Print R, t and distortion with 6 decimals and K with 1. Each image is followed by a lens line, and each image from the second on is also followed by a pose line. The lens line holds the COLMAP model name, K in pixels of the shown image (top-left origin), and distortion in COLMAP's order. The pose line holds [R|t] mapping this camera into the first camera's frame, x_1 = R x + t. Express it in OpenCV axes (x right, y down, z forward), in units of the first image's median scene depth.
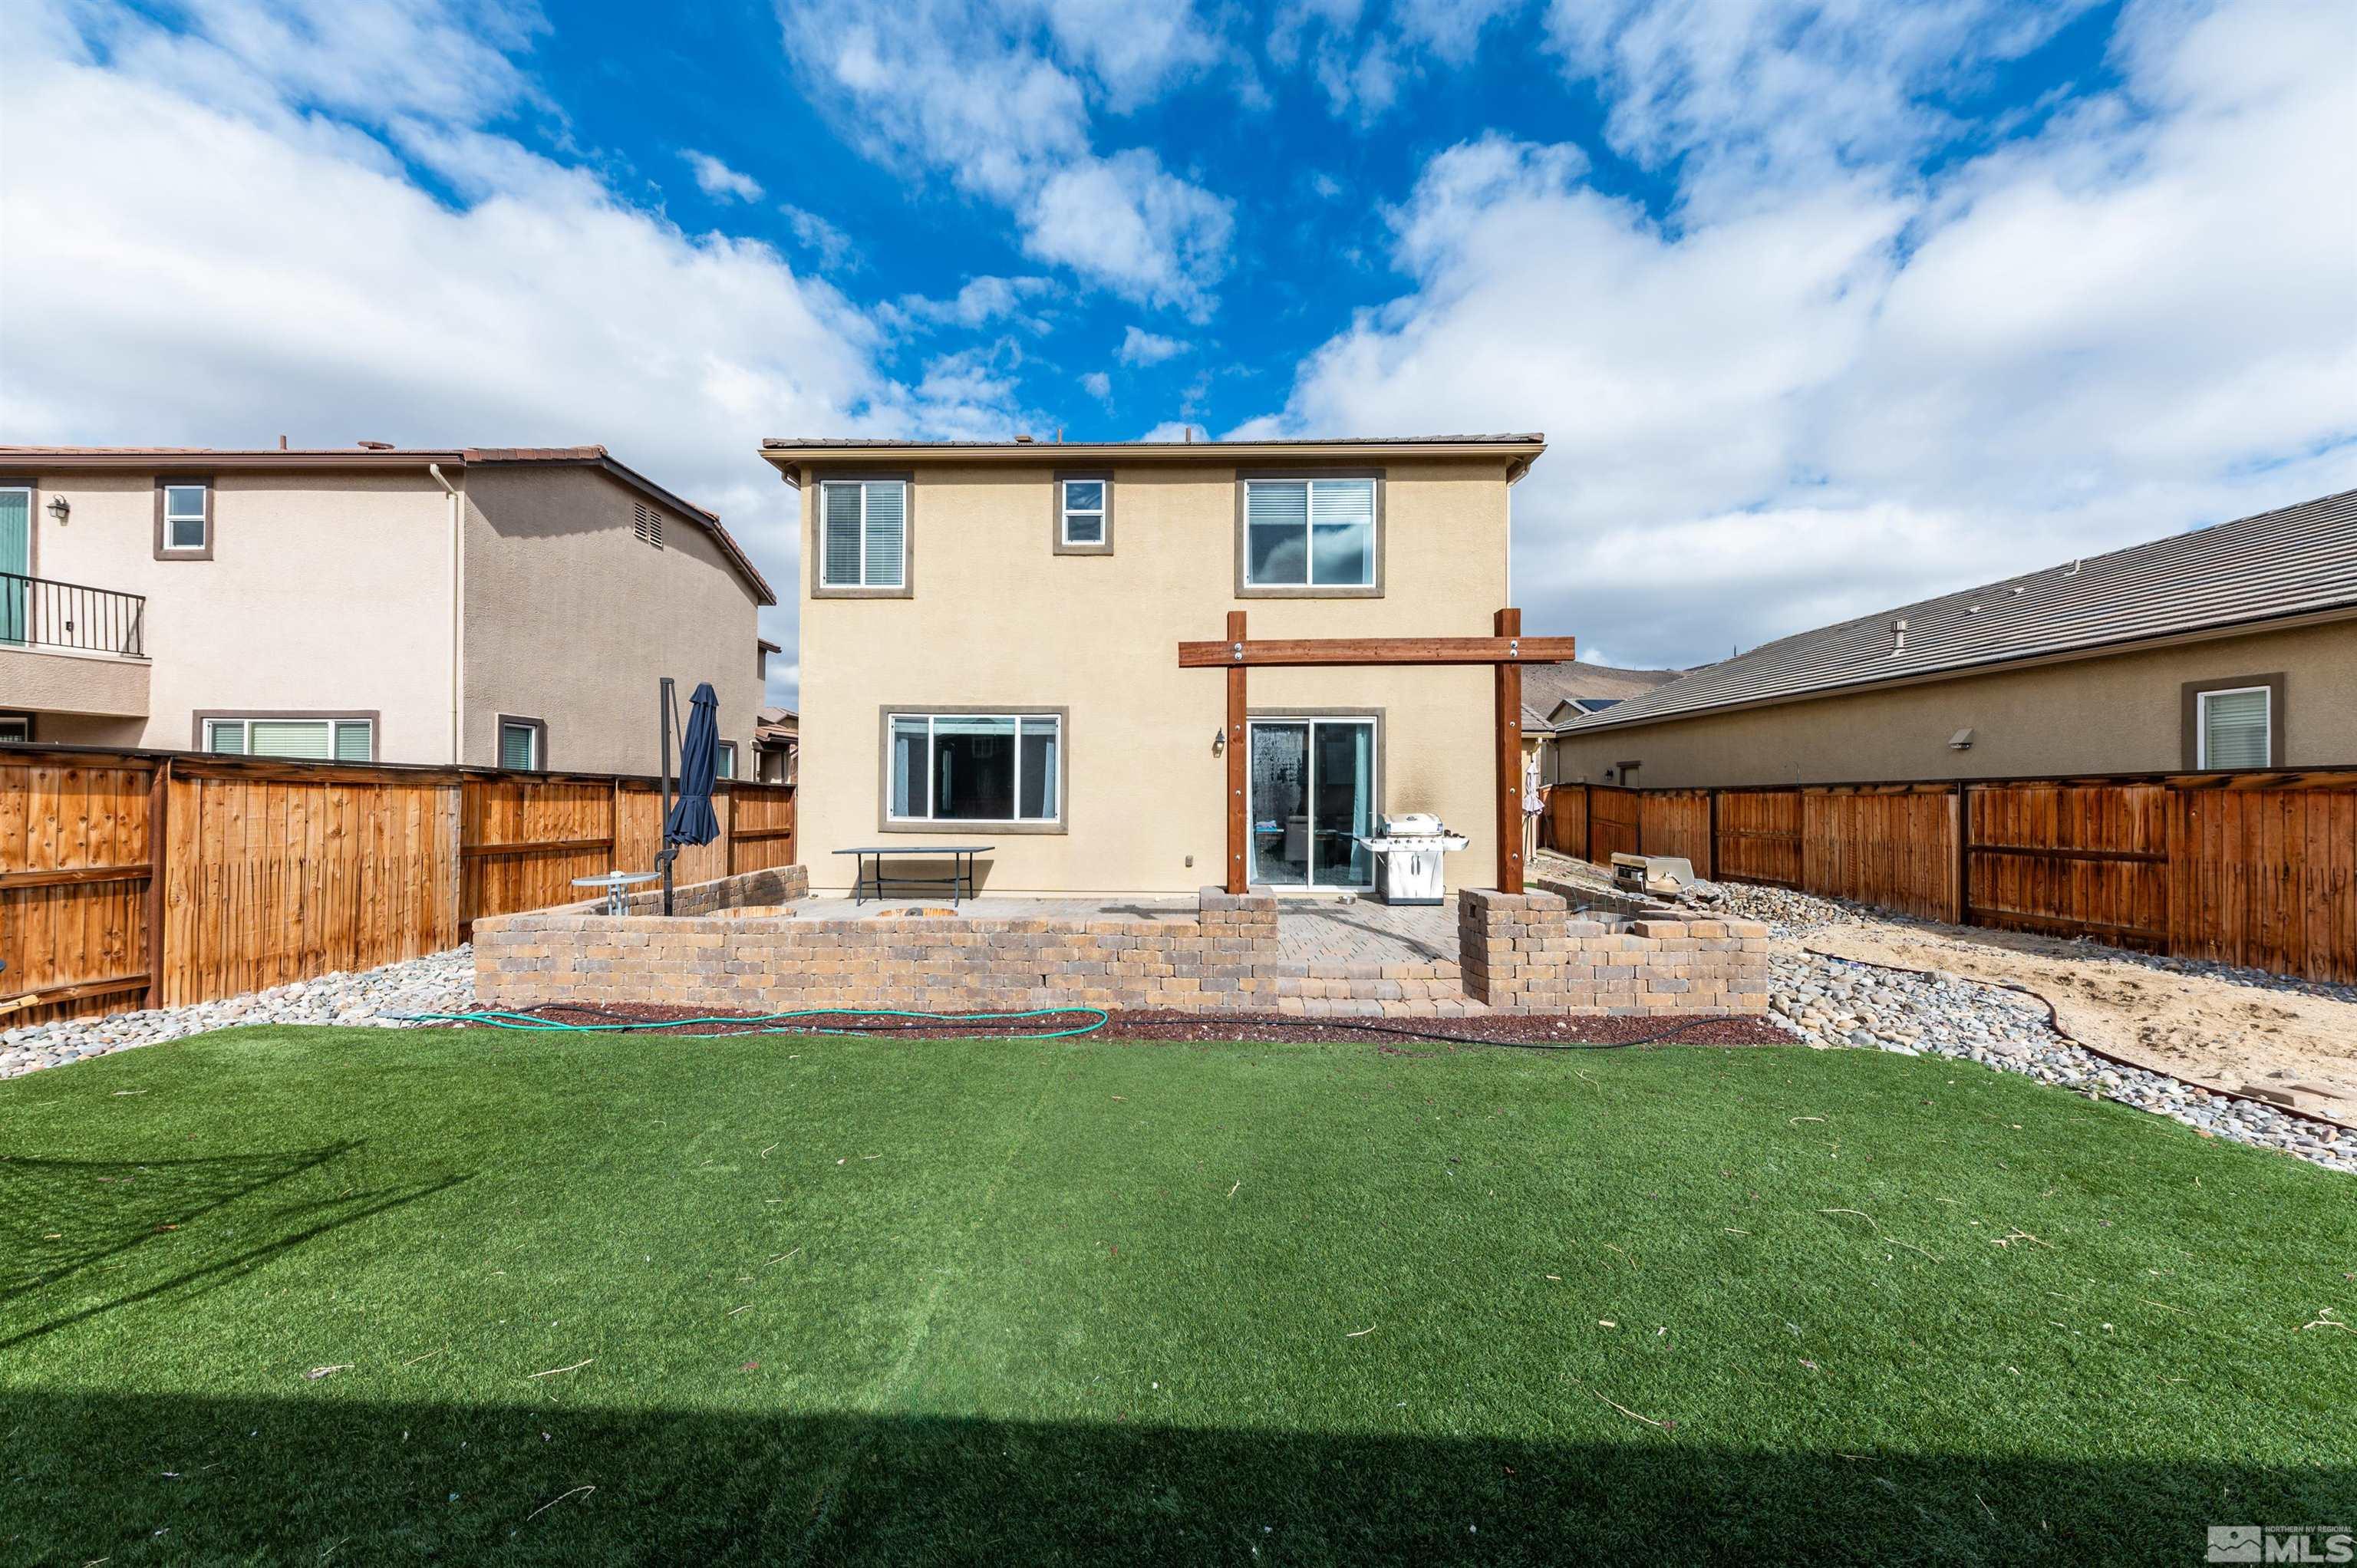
lens RADIAL K [[816.9, 0, 1171.4], [0, 816.9, 786.7], [0, 0, 1]] dist [0.007783, -0.002575]
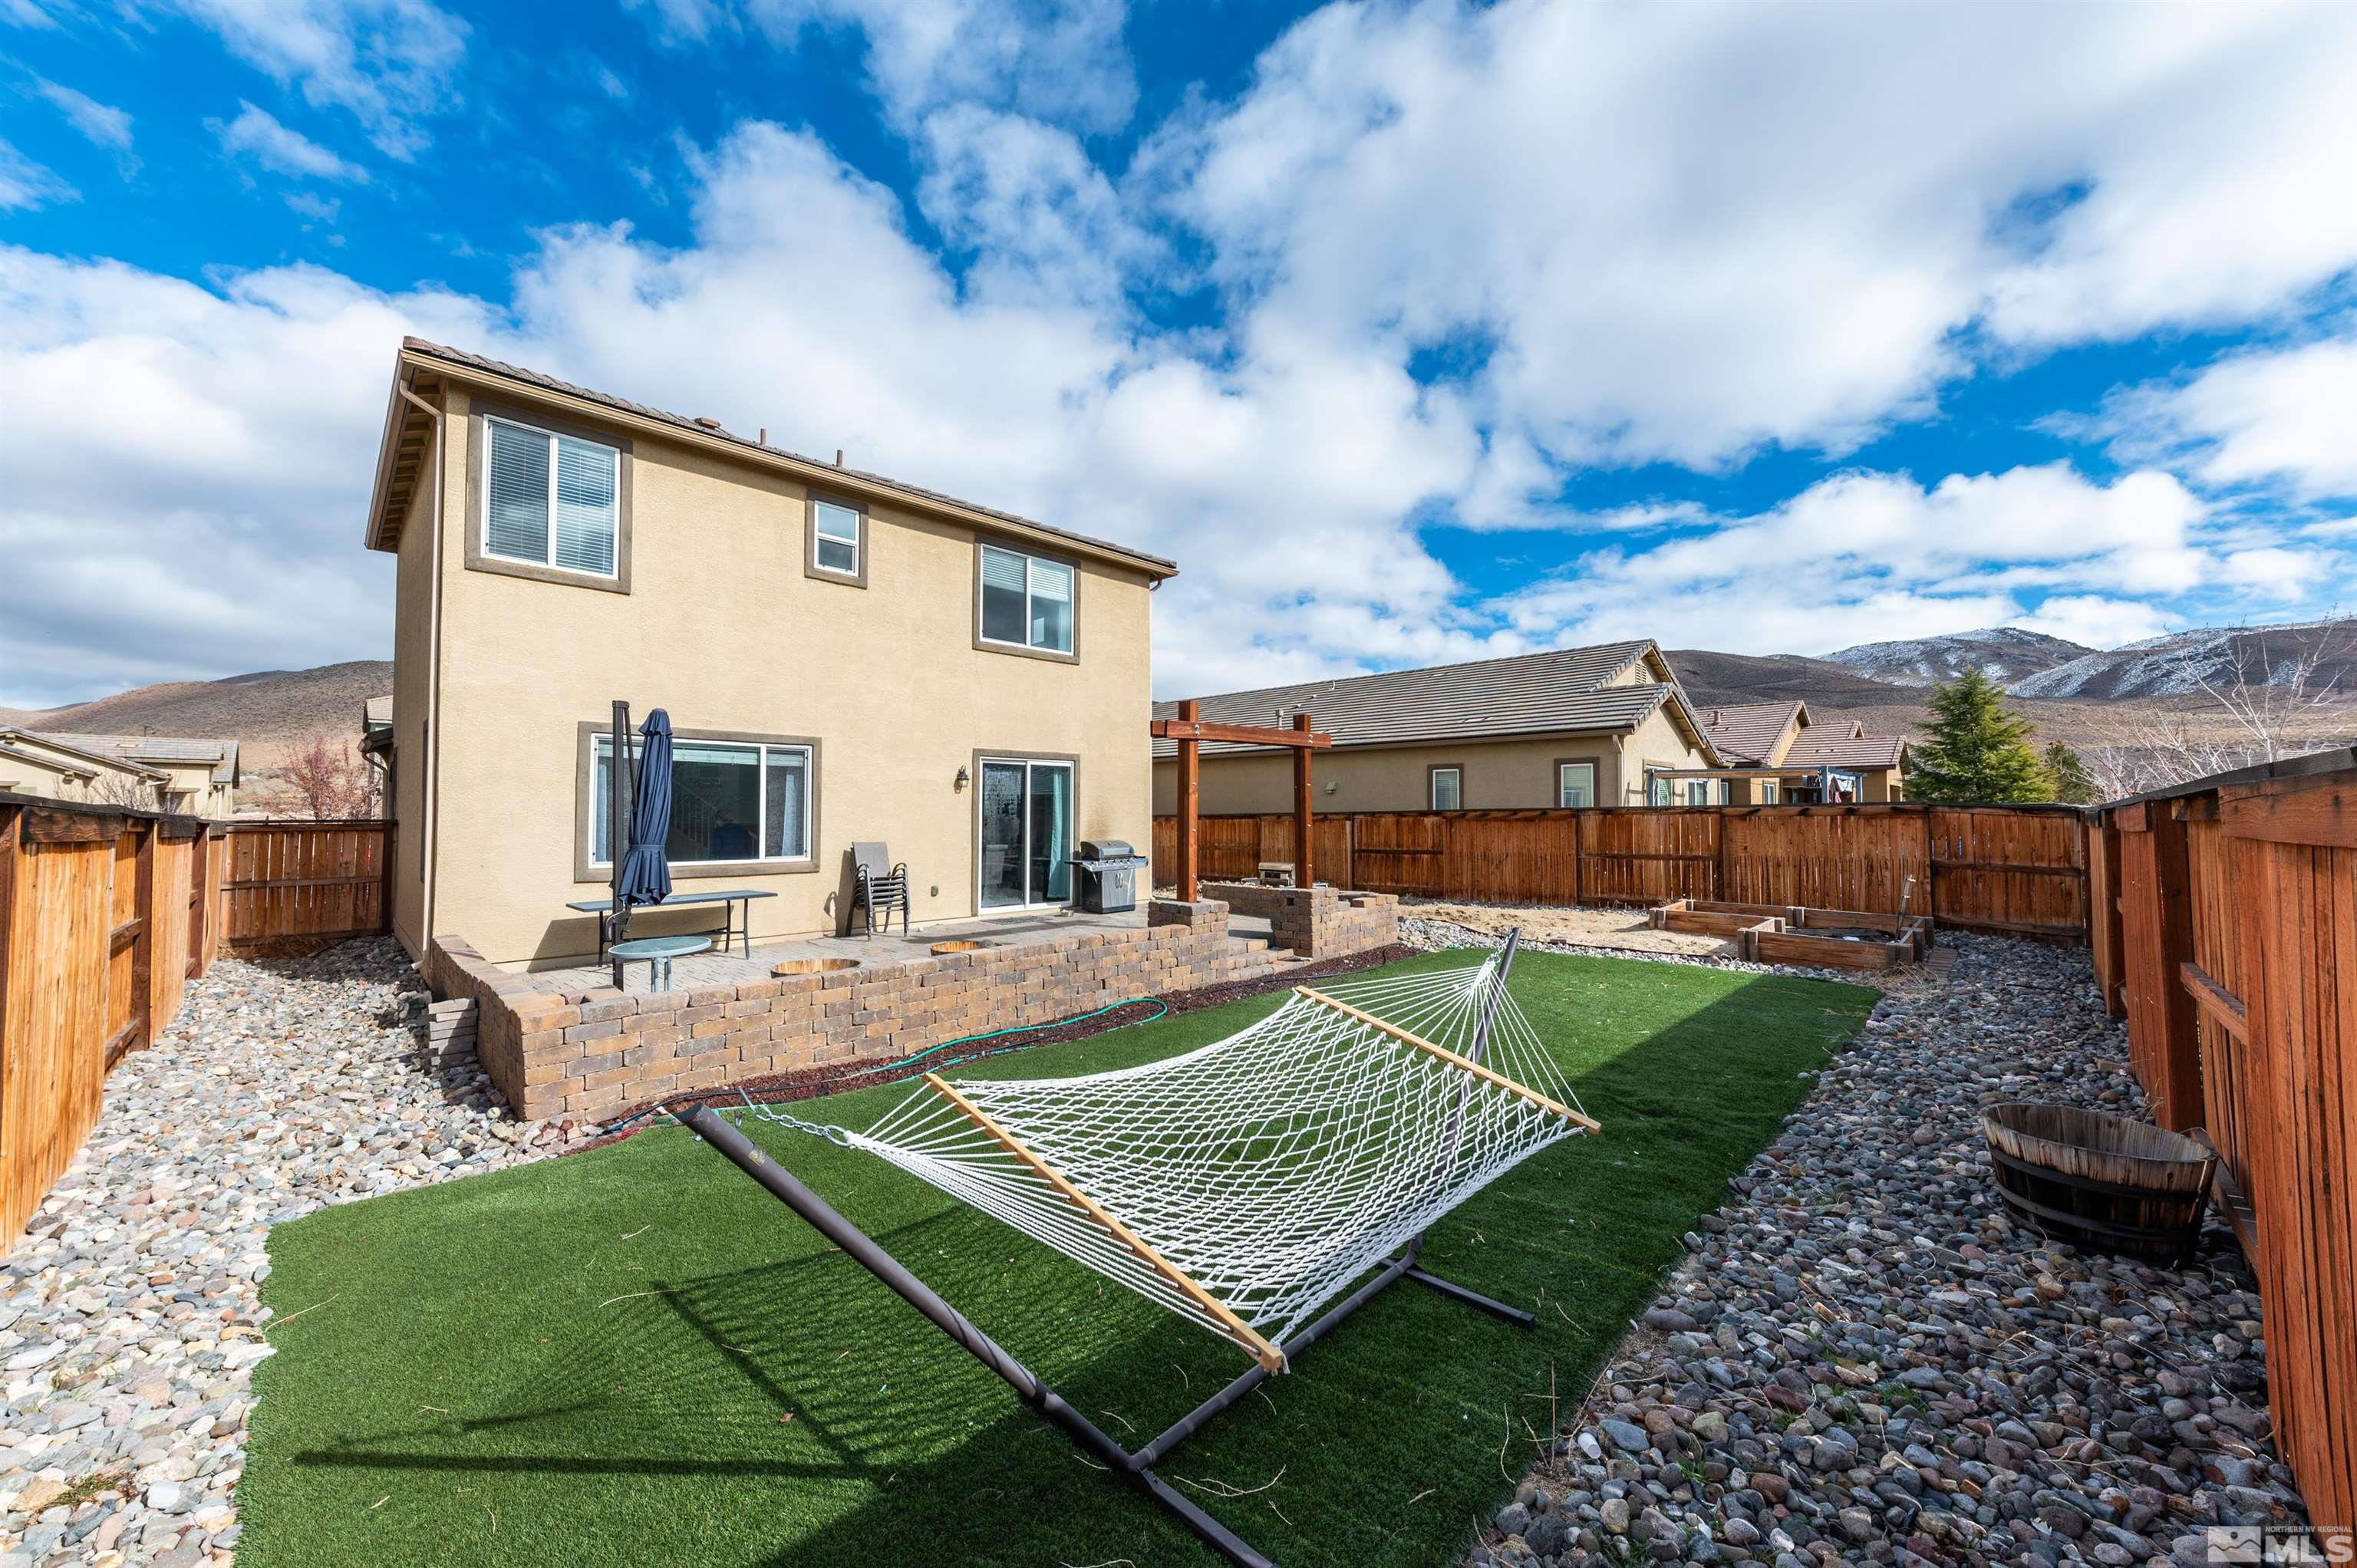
lens RADIAL K [[860.7, 0, 1190.2], [0, 860.7, 782.7], [0, 0, 1]] dist [-0.009094, -0.000097]
pose [[0.674747, 0.021496, 0.737736, -0.578737], [-0.001285, 0.999608, -0.027950, -0.018193], [-0.738048, 0.017911, 0.674511, 0.007337]]
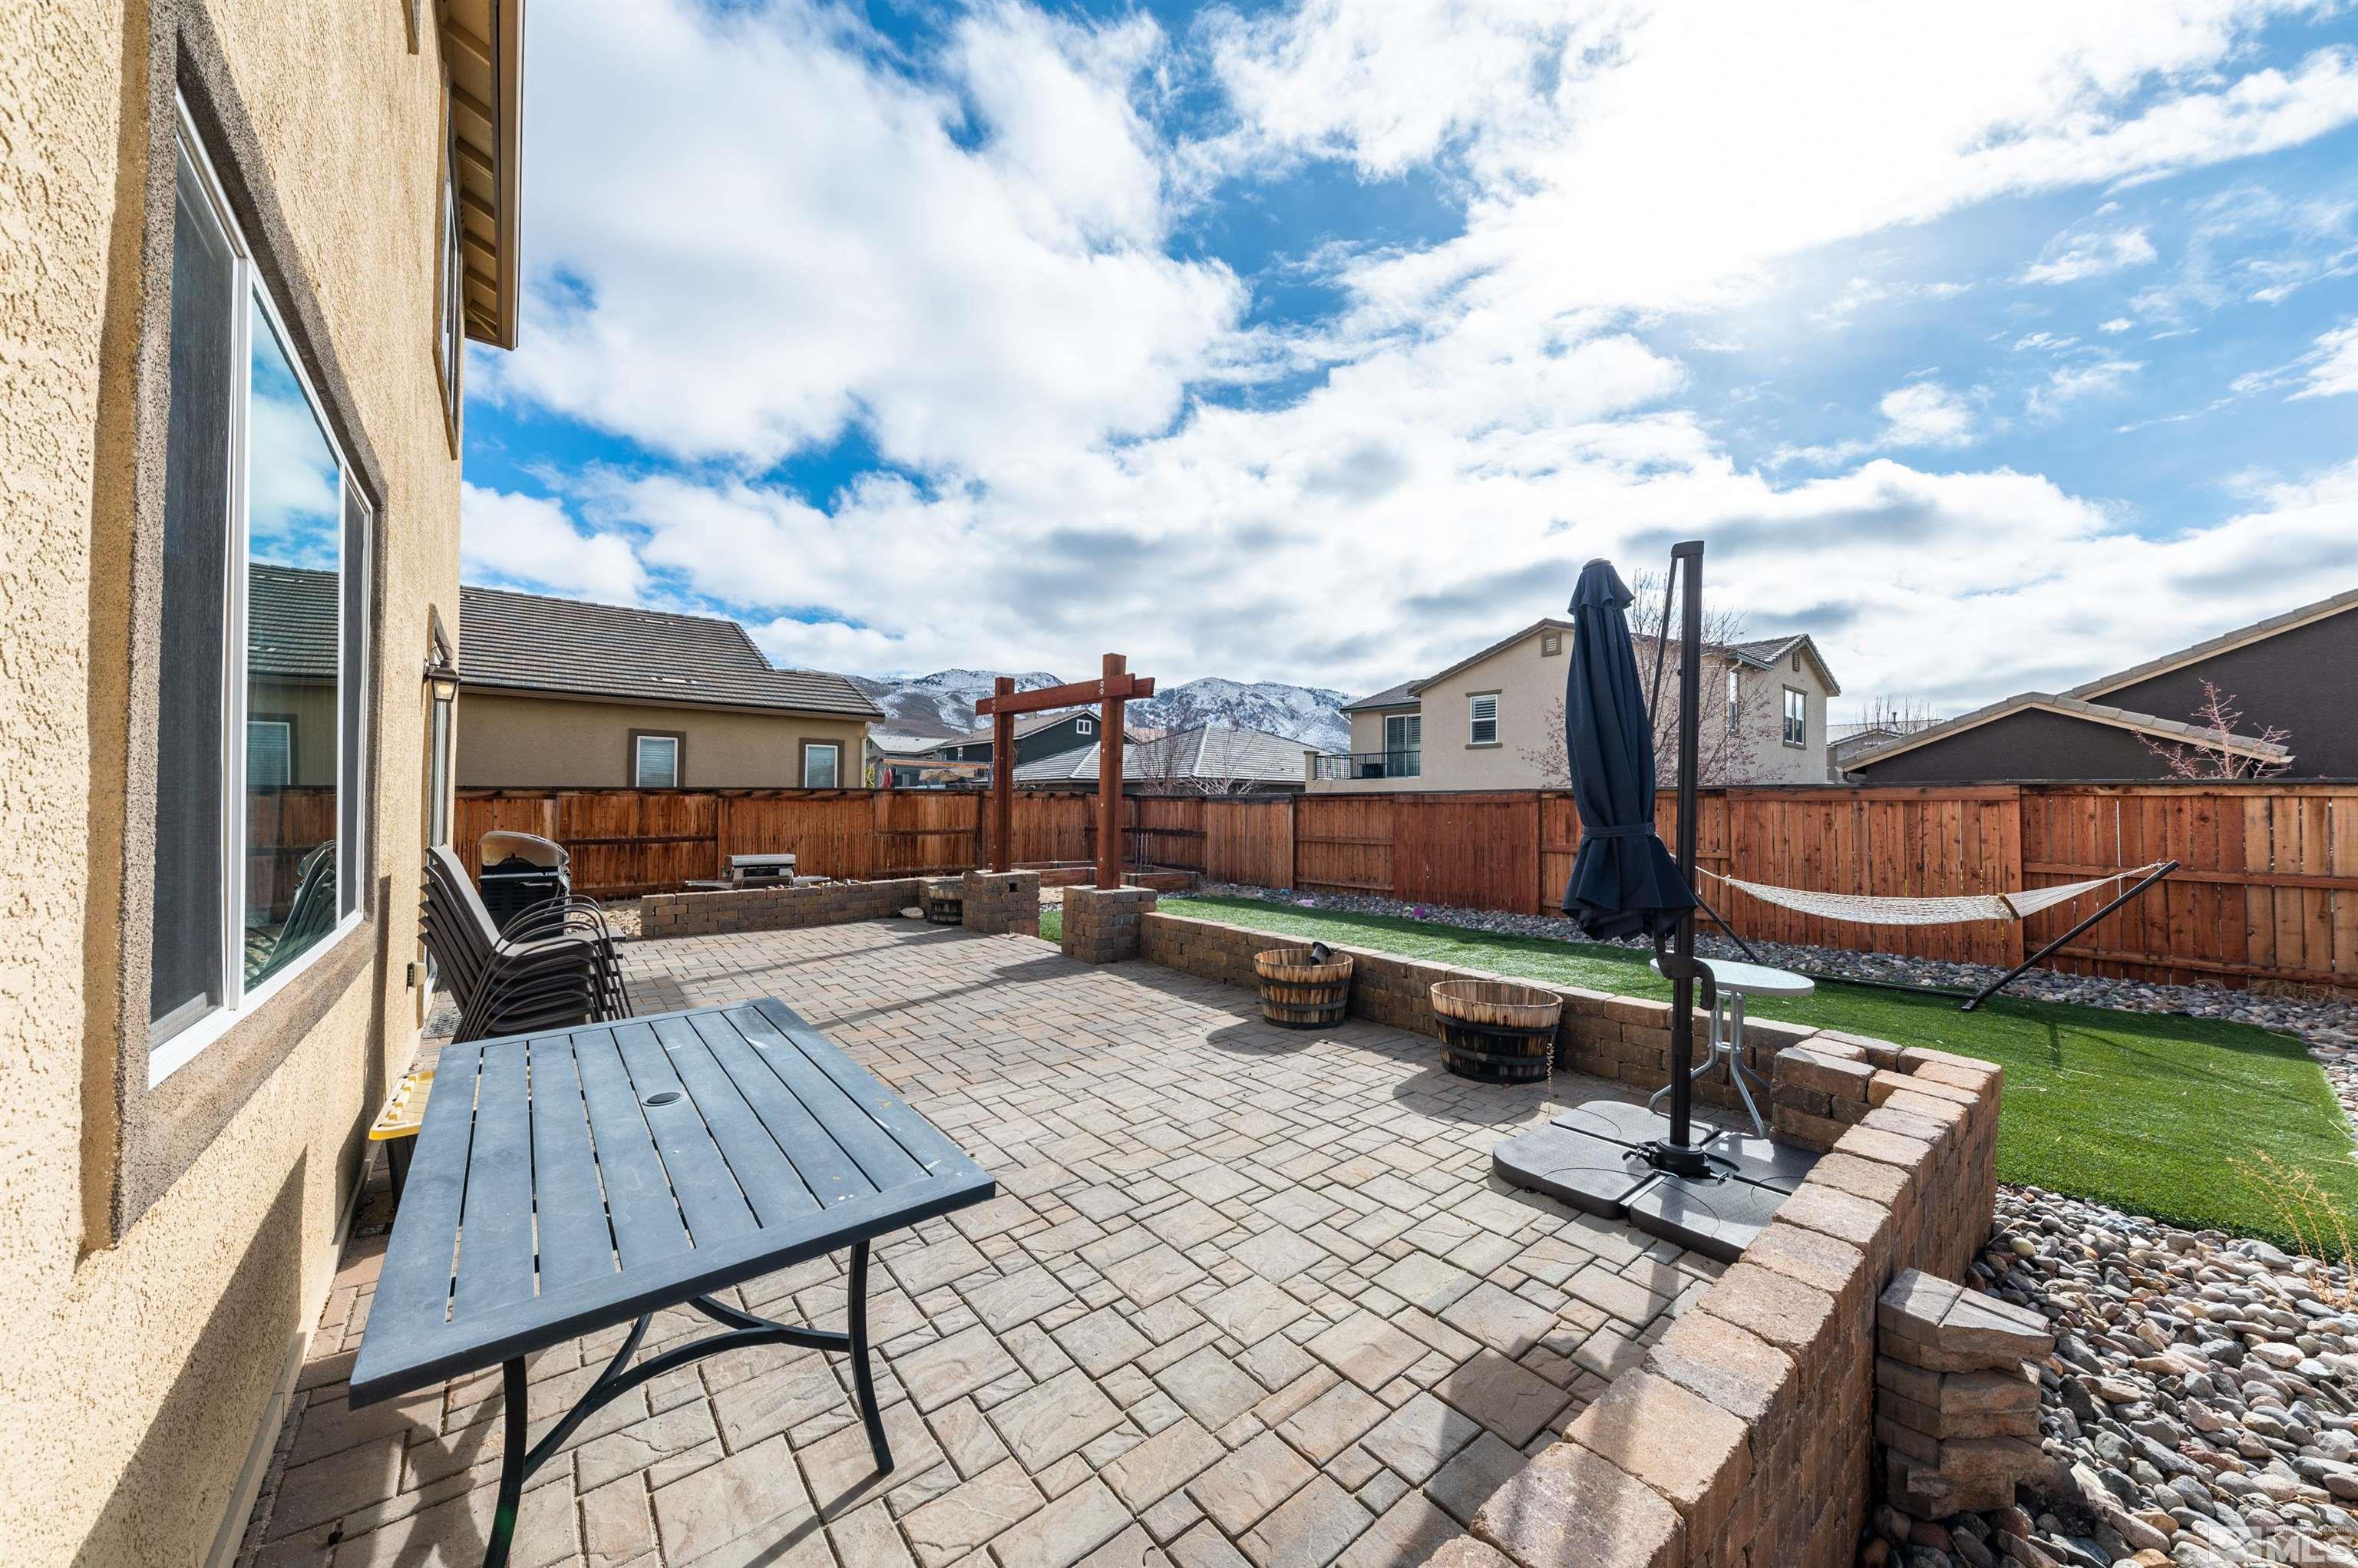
lens RADIAL K [[817.3, 0, 1174.3], [0, 817.3, 791.4], [0, 0, 1]] dist [0.007783, -0.002575]
pose [[-0.650242, 0.003060, 0.759721, -0.509286], [-0.015705, 0.999724, -0.017470, 0.004178], [-0.759565, -0.023291, -0.650015, 0.992511]]
